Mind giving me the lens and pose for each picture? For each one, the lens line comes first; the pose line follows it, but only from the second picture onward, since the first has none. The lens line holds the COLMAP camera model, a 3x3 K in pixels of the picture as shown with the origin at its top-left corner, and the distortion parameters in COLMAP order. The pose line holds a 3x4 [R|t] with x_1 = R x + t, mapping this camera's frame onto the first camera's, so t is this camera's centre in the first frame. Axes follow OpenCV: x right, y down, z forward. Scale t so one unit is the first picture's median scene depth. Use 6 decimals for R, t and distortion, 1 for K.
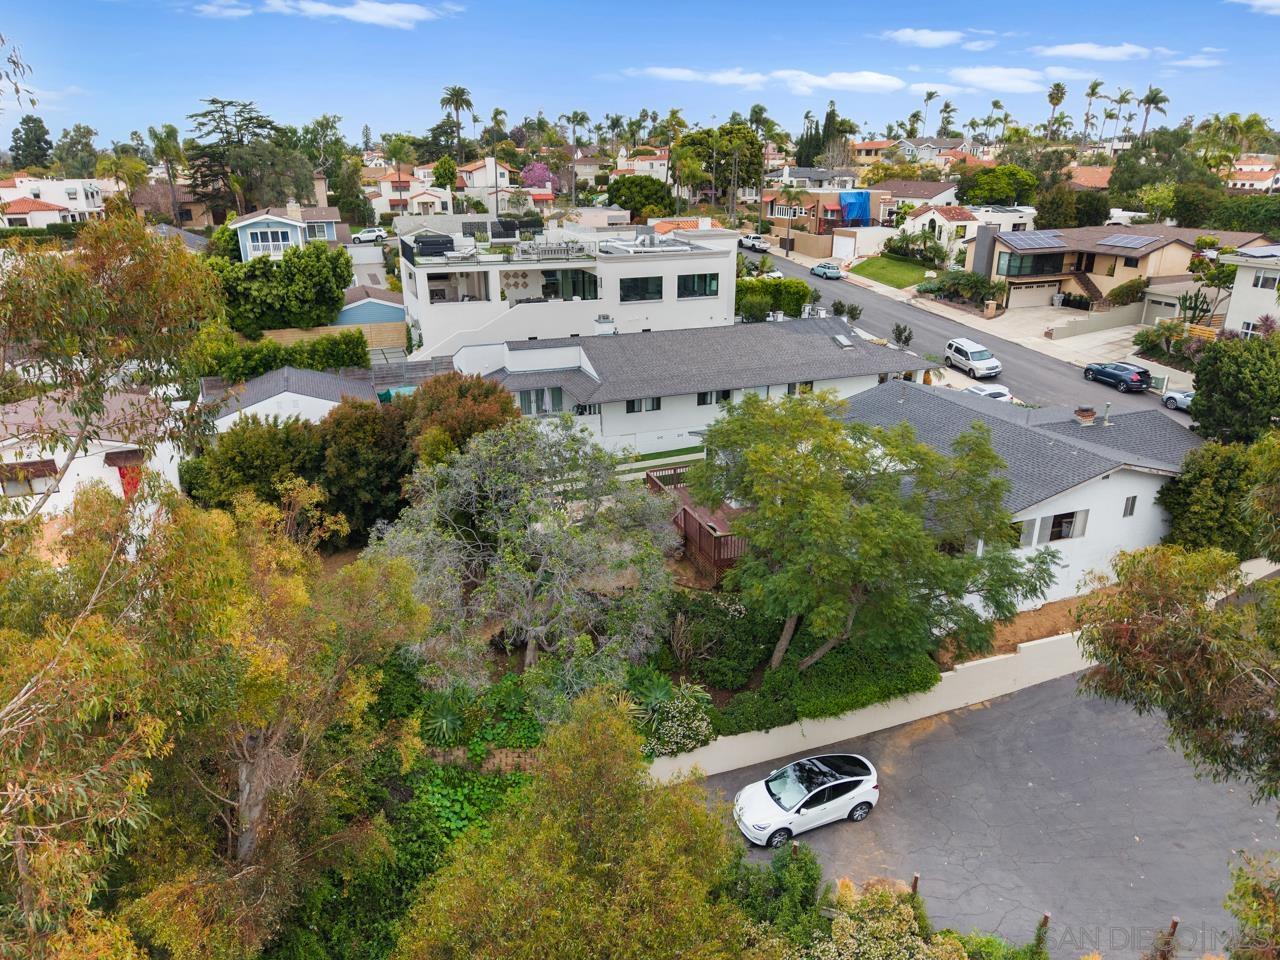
lens RADIAL K [[861.8, 0, 640.0], [0, 861.8, 480.0], [0, 0, 1]] dist [0.024686, -0.025030]
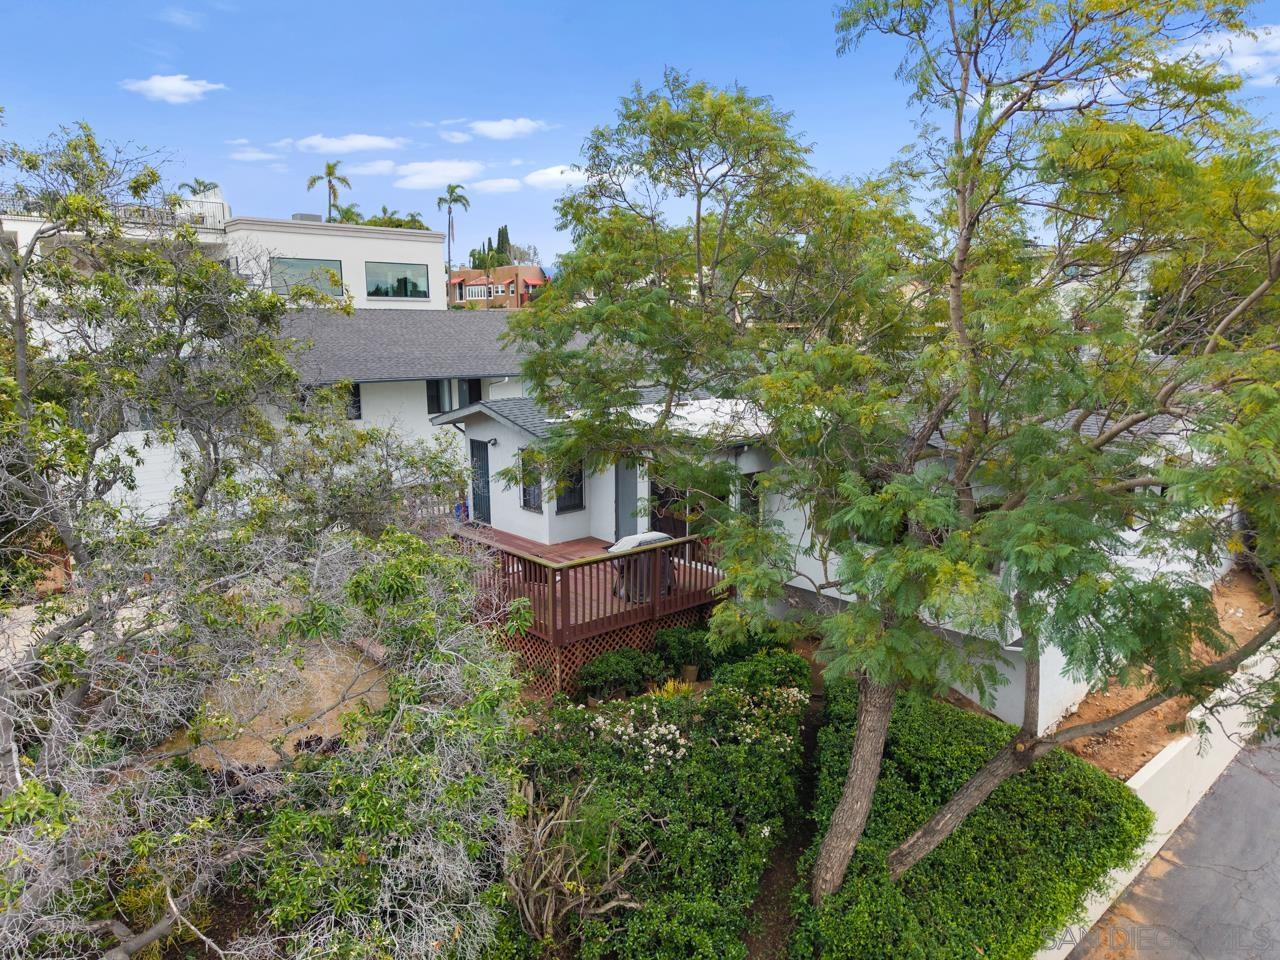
lens RADIAL K [[861.8, 0, 640.0], [0, 861.8, 480.0], [0, 0, 1]] dist [0.024686, -0.025030]
pose [[0.929830, -0.063632, 0.362447, -0.020089], [0.128285, 0.979200, -0.157193, 0.099717], [-0.344906, 0.192660, 0.918653, 0.648513]]
